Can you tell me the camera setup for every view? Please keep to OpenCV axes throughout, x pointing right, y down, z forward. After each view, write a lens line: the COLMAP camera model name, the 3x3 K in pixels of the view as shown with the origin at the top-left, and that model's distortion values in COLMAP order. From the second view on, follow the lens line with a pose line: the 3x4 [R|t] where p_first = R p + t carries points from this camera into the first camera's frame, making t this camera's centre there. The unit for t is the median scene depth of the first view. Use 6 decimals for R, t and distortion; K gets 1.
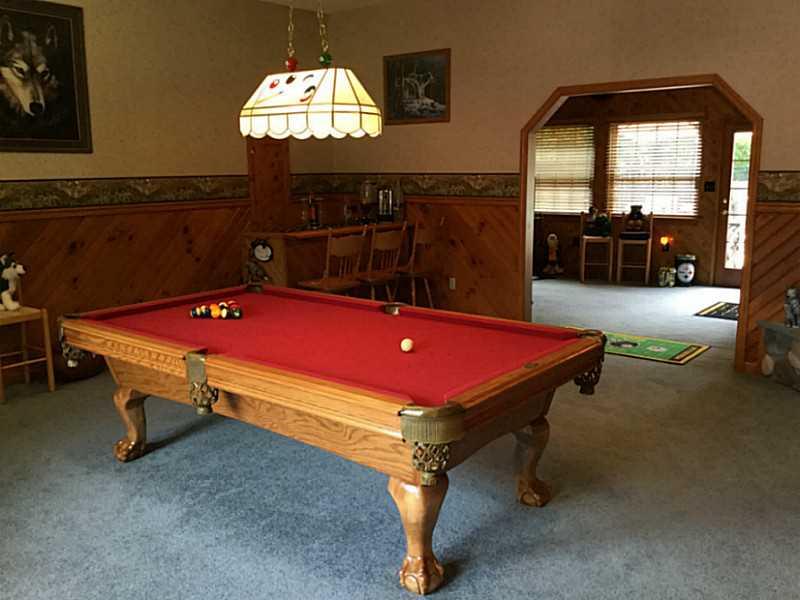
lens RADIAL K [[715.9, 0, 400.2], [0, 715.9, 302.4], [0, 0, 1]] dist [0.073954, -0.134481]
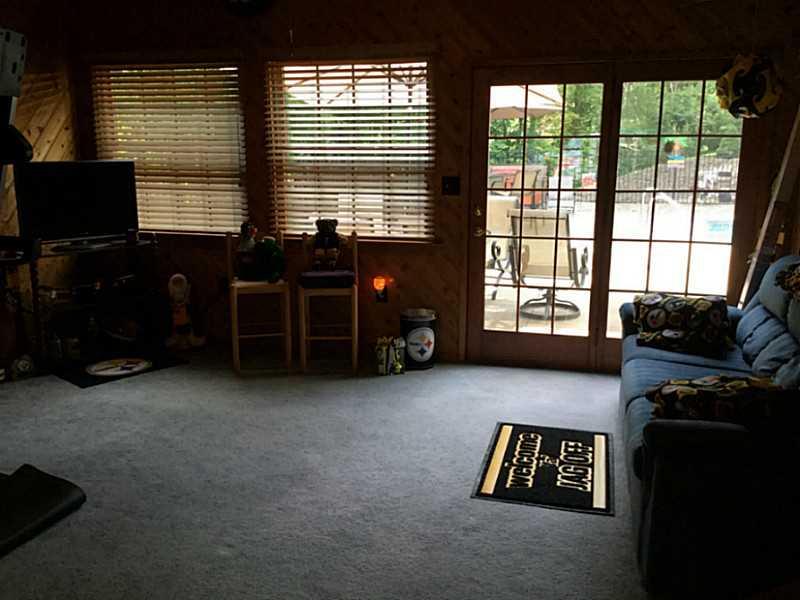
lens RADIAL K [[715.9, 0, 402.6], [0, 715.9, 300.7], [0, 0, 1]] dist [0.073954, -0.134481]
pose [[0.915828, -0.079280, 0.393667, 0.166958], [0.063781, 0.996591, 0.052323, -0.099997], [-0.396474, -0.022810, 0.917763, 0.494064]]
